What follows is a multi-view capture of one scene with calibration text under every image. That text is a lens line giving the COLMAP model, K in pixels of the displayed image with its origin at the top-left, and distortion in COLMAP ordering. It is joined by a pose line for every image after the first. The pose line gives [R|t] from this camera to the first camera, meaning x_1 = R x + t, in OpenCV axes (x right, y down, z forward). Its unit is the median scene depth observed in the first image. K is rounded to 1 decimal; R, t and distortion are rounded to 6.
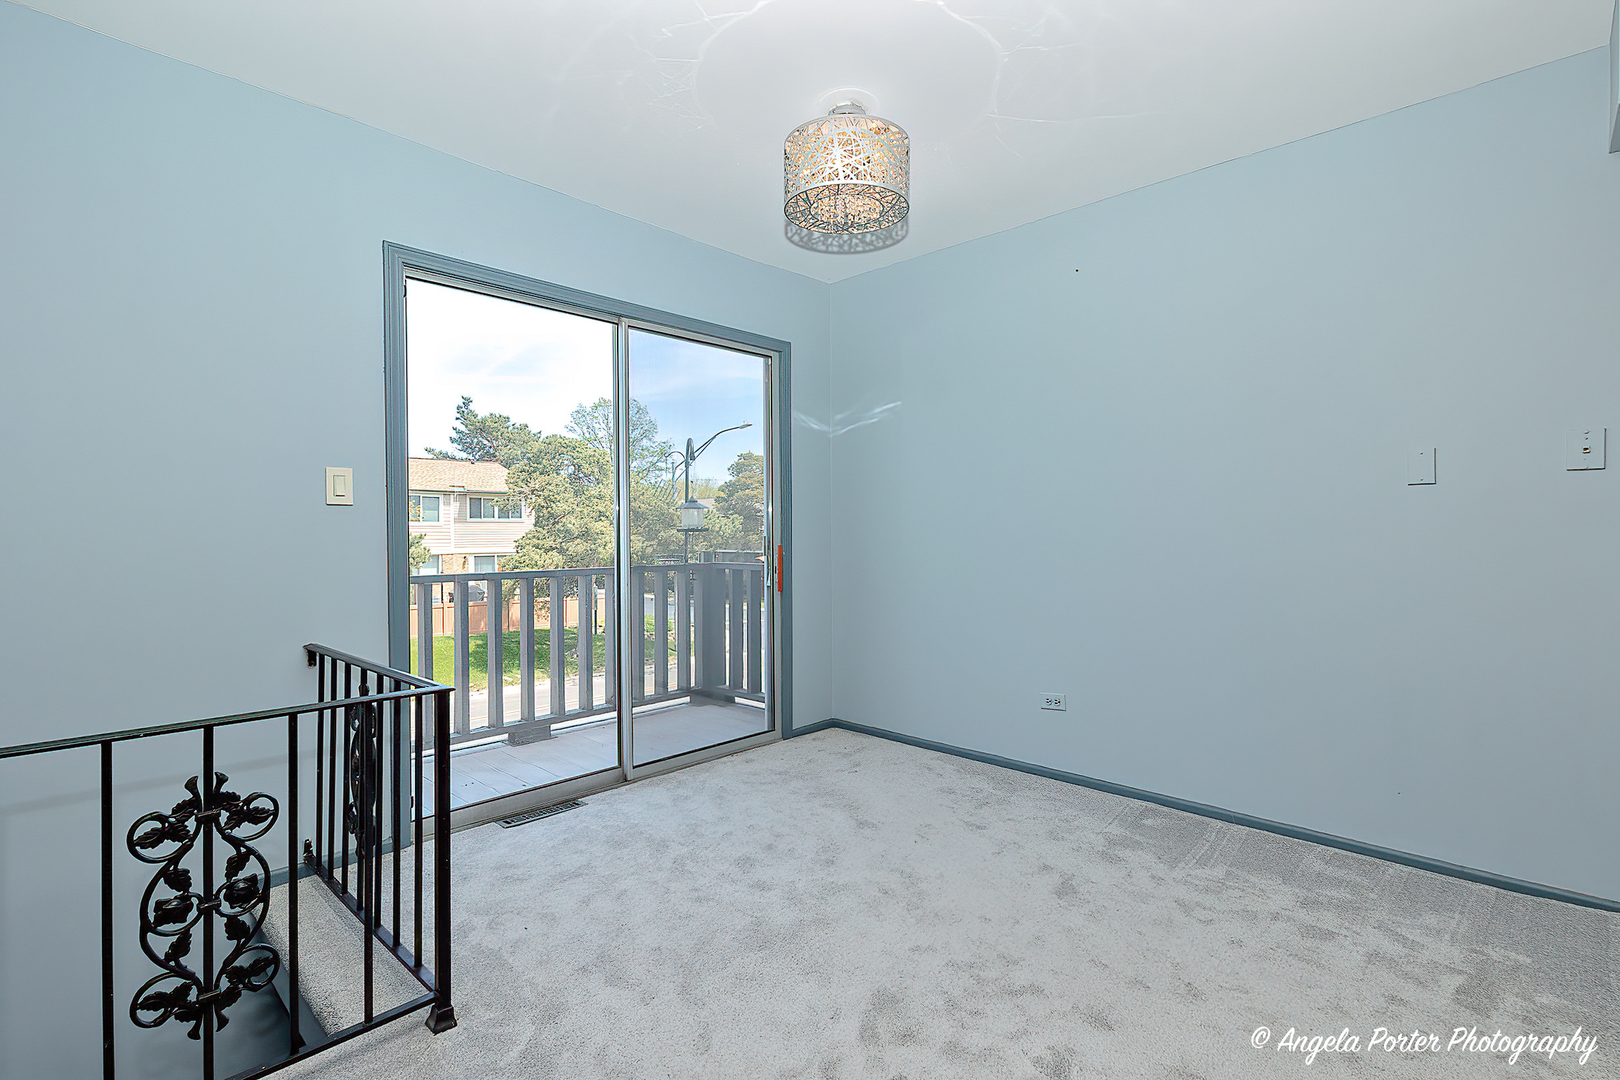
lens RADIAL K [[759.0, 0, 821.9], [0, 759.0, 526.7], [0, 0, 1]] dist [0.003889, -0.002426]
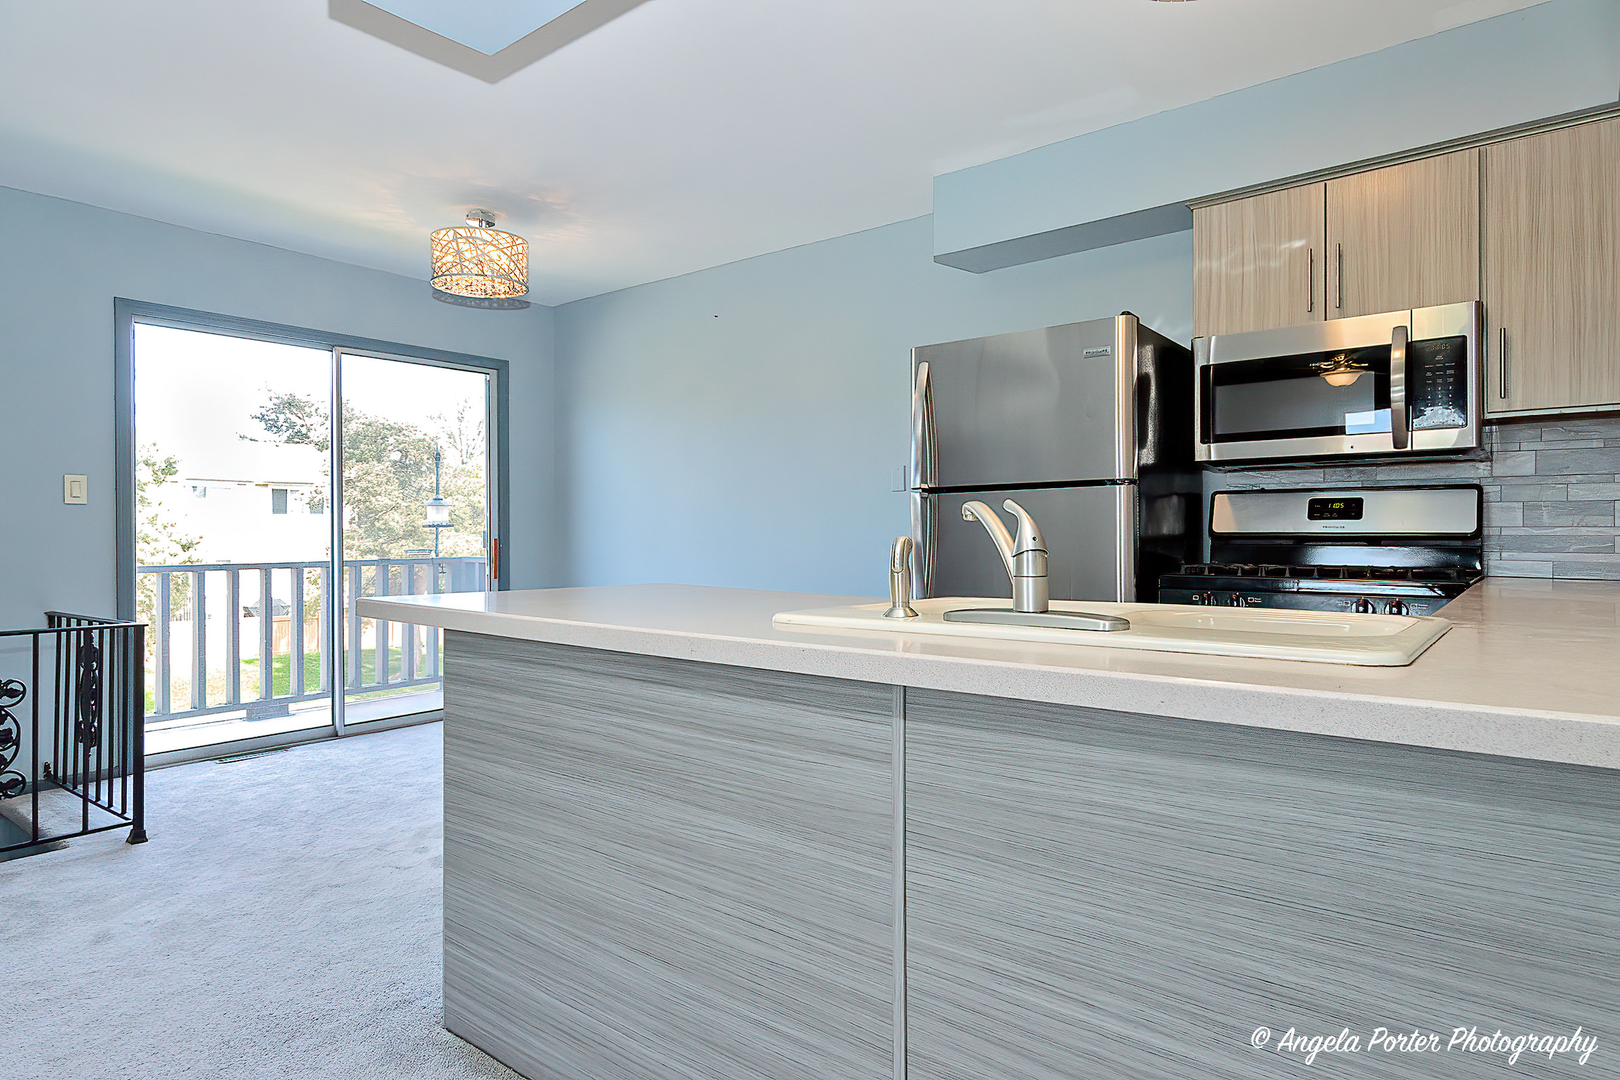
lens RADIAL K [[912.1, 0, 799.6], [0, 912.1, 515.9], [0, 0, 1]] dist [0.006779, 0.001471]
pose [[0.996289, 0.000520, 0.086073, 0.425091], [0.000338, 0.999950, -0.009952, 0.006102], [-0.086073, 0.009944, 0.996239, -0.612017]]
